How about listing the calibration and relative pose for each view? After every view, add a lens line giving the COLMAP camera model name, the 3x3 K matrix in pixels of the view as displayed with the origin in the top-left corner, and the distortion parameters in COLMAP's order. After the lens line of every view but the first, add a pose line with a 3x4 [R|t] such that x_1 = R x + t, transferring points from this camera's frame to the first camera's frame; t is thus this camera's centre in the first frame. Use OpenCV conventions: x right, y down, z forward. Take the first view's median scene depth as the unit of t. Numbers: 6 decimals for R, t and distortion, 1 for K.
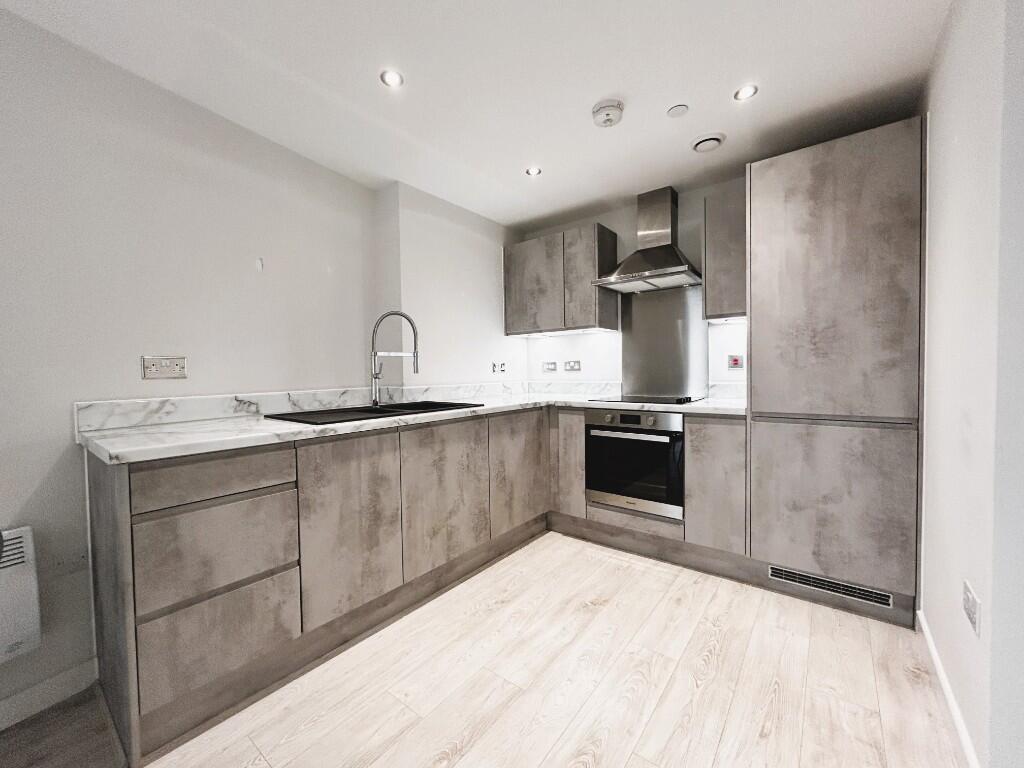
lens RADIAL K [[410.1, 0, 512.0], [0, 410.1, 384.0], [0, 0, 1]] dist [-0.000804, -0.000037]
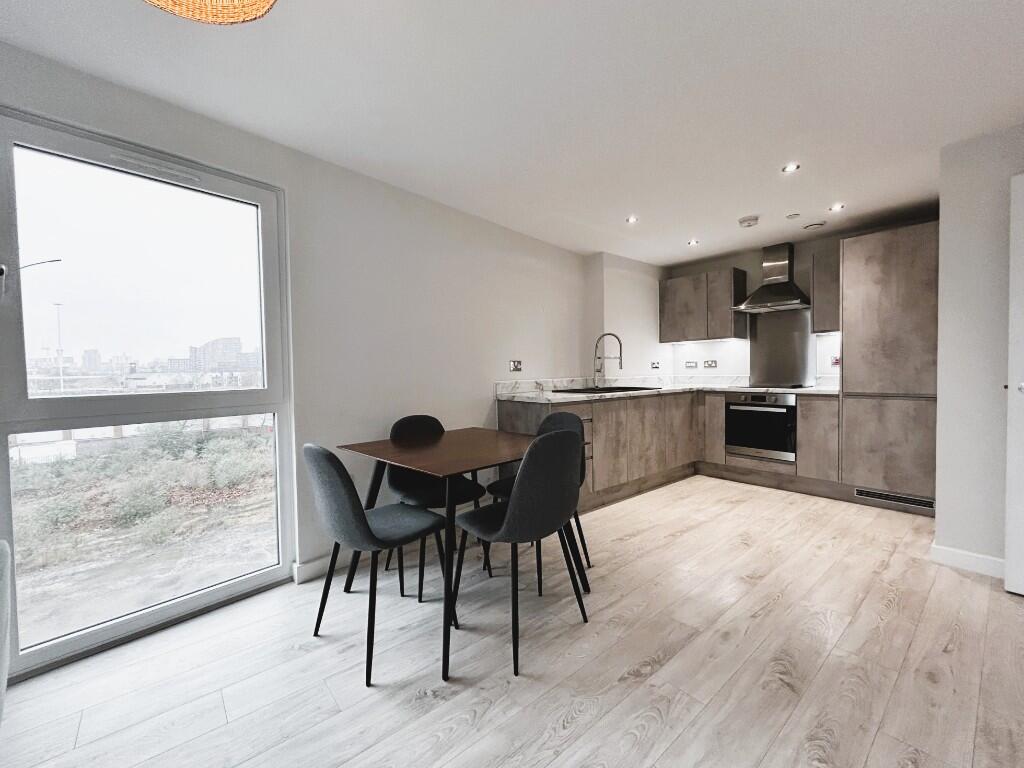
lens RADIAL K [[420.6, 0, 512.0], [0, 420.6, 384.0], [0, 0, 1]] dist [-0.002676, 0.000030]
pose [[0.977359, 0.006052, -0.211501, -0.311623], [-0.005364, 0.999978, 0.003828, 0.032121], [0.211520, -0.002607, 0.977370, -0.815333]]
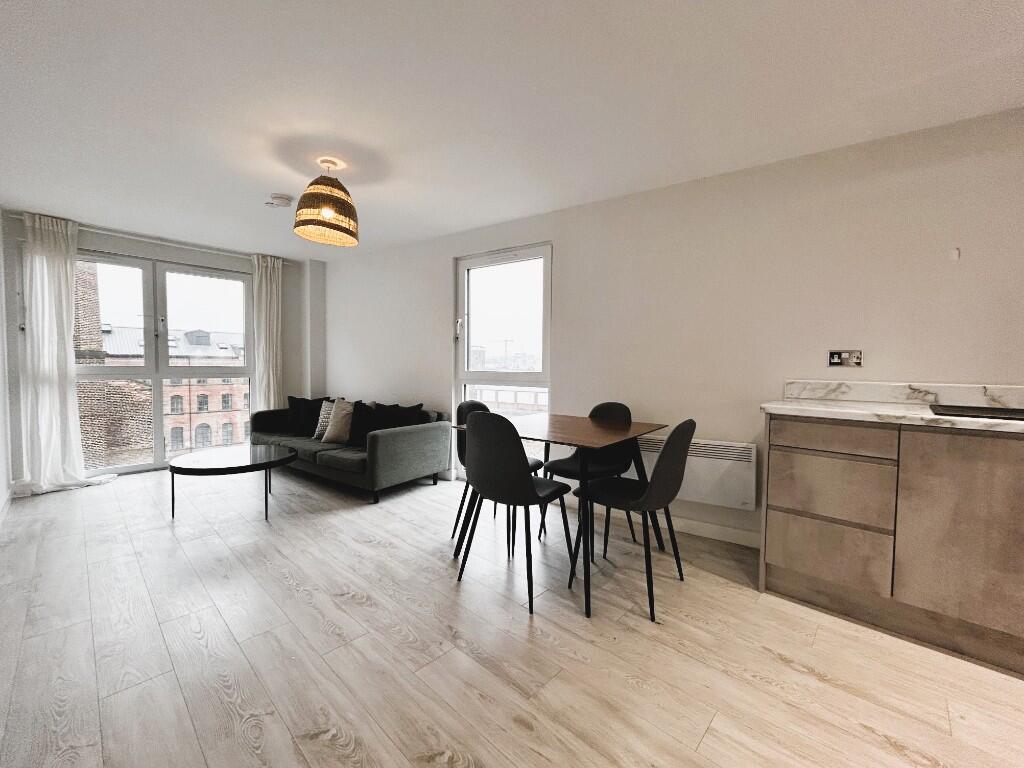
lens RADIAL K [[410.1, 0, 512.0], [0, 410.1, 384.0], [0, 0, 1]] dist [-0.000804, -0.000037]
pose [[-0.086705, 0.060144, -0.994417, 0.437194], [-0.040608, 0.997133, 0.063849, 0.000864], [0.995406, 0.045918, -0.084014, 0.026829]]
